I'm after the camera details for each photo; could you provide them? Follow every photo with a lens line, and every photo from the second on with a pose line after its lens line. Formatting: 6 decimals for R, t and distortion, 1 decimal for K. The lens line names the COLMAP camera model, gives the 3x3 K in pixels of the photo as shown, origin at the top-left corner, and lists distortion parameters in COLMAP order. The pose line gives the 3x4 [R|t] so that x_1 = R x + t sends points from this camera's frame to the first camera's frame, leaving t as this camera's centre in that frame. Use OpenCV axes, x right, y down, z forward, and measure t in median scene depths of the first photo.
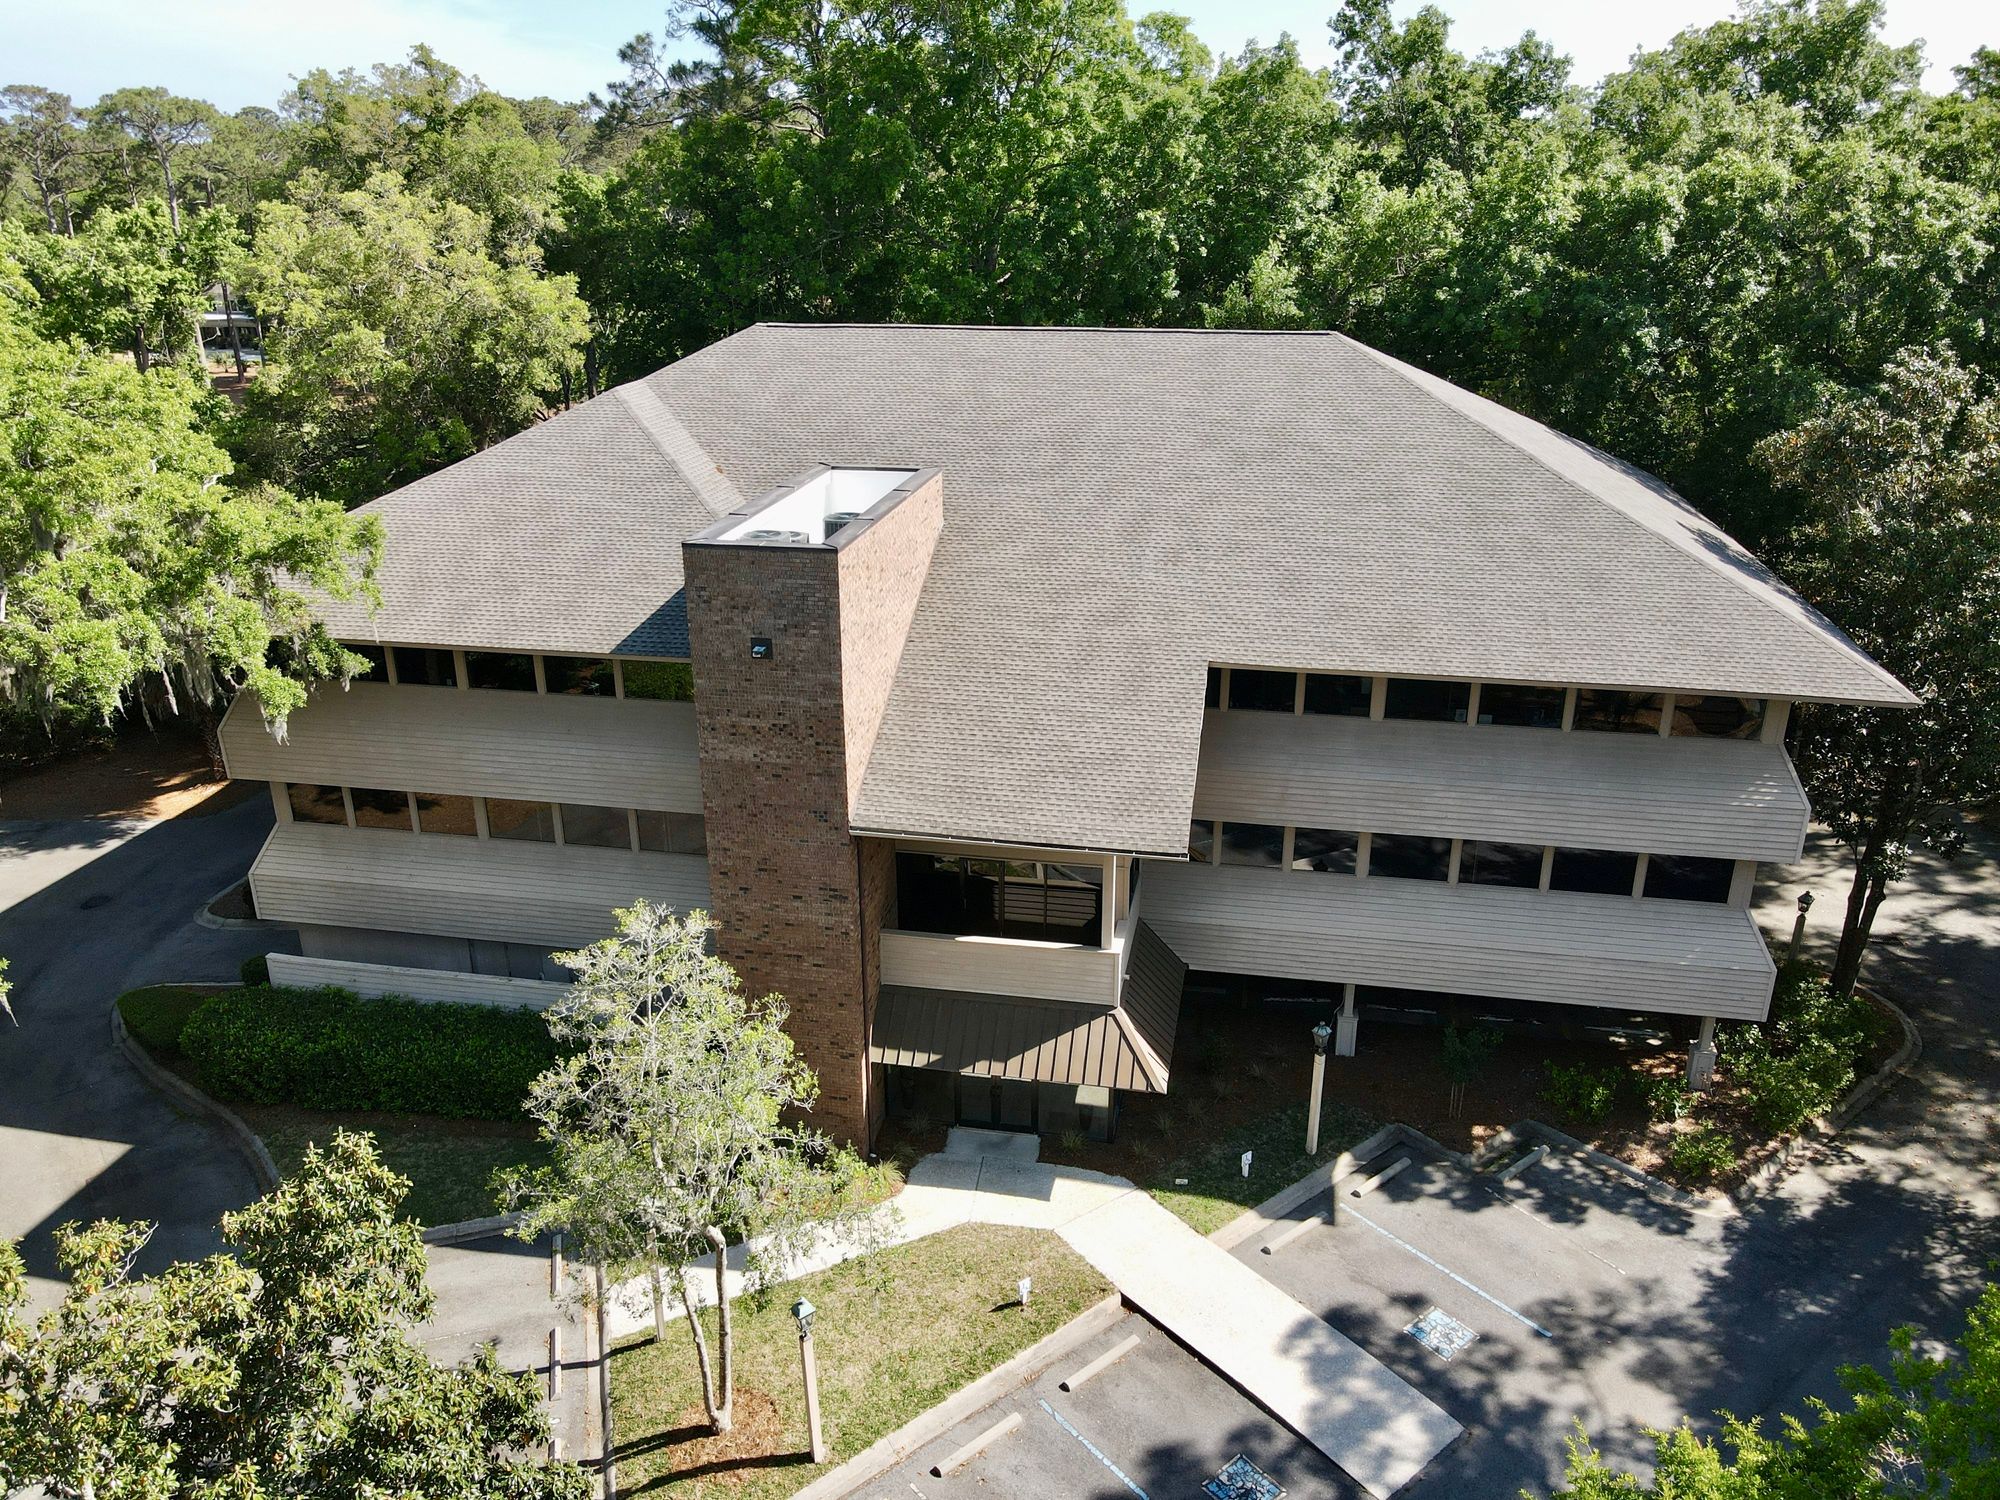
lens RADIAL K [[1484.6, 0, 1001.9], [0, 1484.6, 750.2], [0, 0, 1]] dist [0.018037, -0.001717]
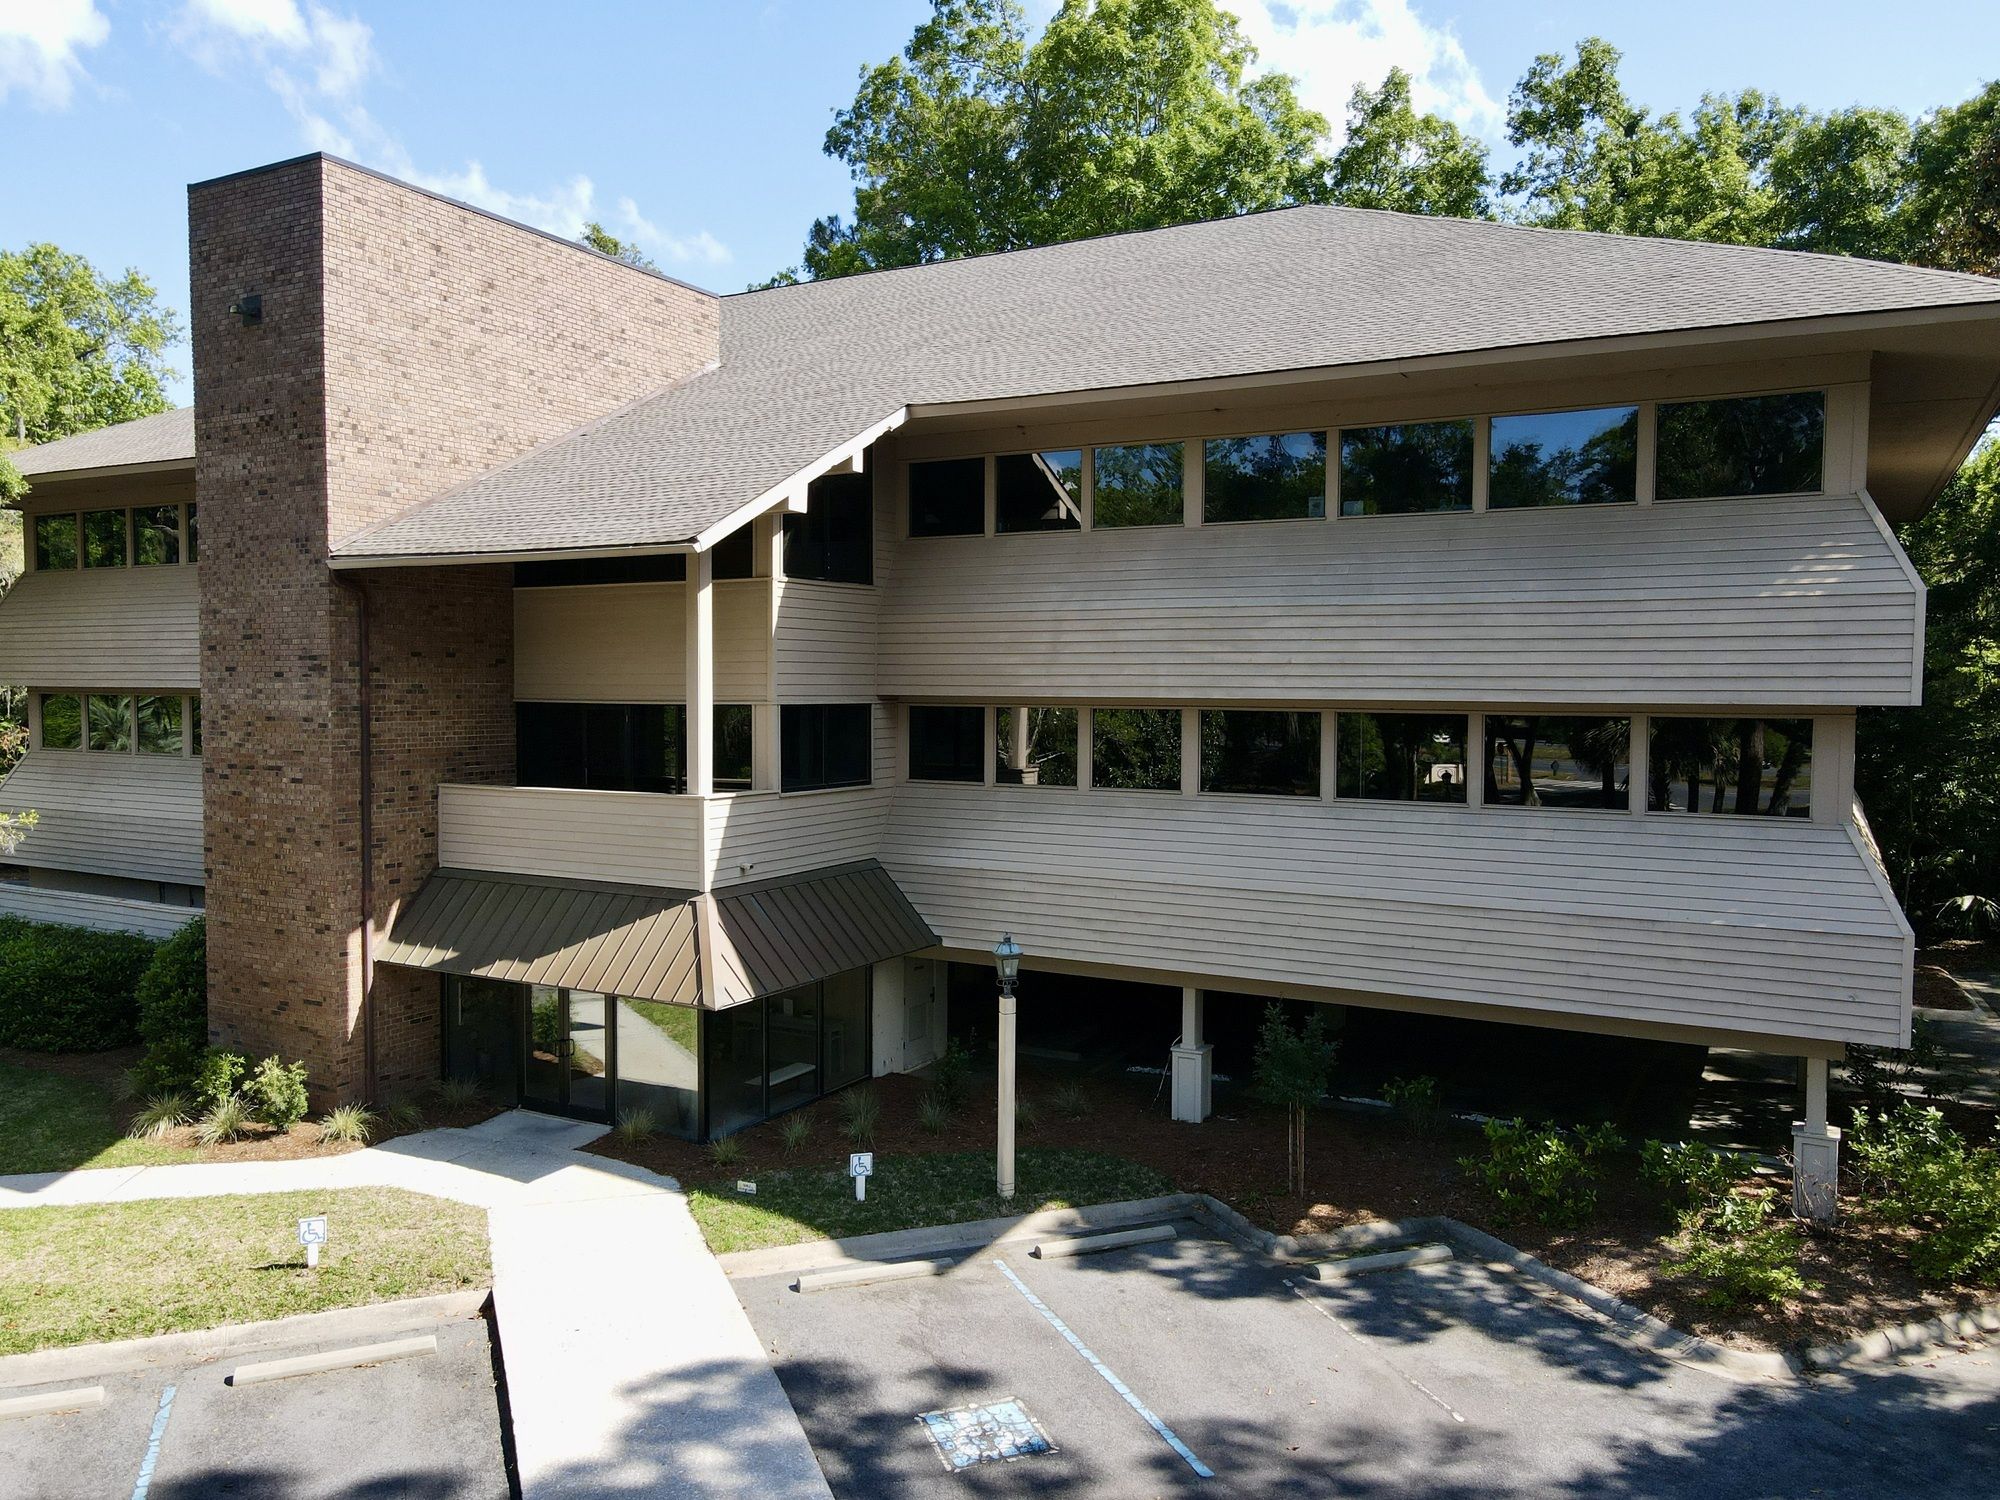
lens RADIAL K [[1484.6, 0, 1014.7], [0, 1484.6, 751.3], [0, 0, 1]] dist [0.018037, -0.001717]
pose [[0.947302, 0.021705, -0.319605, 0.416907], [-0.121898, 0.947070, -0.296984, 0.295892], [0.296242, 0.320293, 0.899807, 0.457768]]
